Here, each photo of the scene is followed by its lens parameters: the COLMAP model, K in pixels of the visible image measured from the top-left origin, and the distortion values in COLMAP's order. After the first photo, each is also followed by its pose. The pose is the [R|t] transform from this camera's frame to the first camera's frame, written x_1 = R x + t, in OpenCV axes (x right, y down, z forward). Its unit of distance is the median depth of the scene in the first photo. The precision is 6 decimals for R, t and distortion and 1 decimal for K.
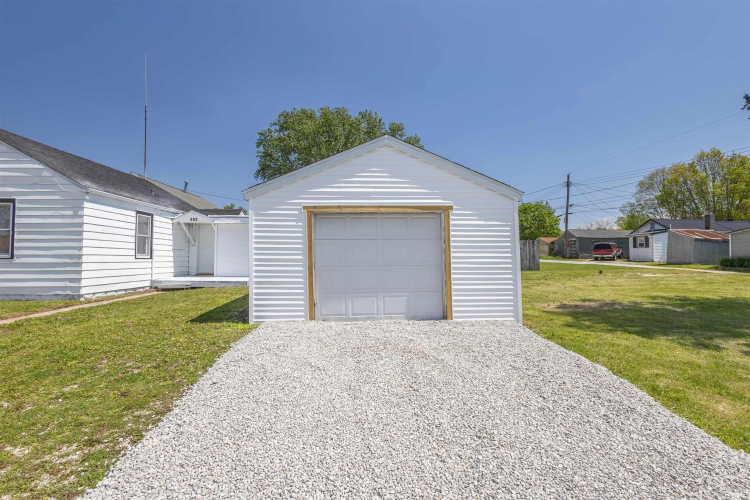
lens RADIAL K [[343.4, 0, 375.8], [0, 343.4, 249.0], [0, 0, 1]] dist [0.012795, -0.000350]
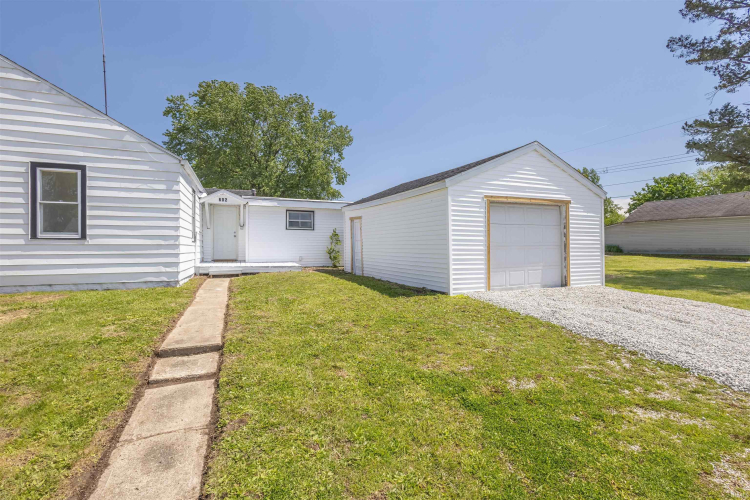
lens RADIAL K [[343.4, 0, 381.0], [0, 343.4, 249.6], [0, 0, 1]] dist [0.012795, -0.000350]
pose [[0.939278, -0.002520, 0.343147, -0.668323], [-0.008747, 0.999472, 0.031283, 0.020332], [-0.343045, -0.032385, 0.938761, -0.000456]]
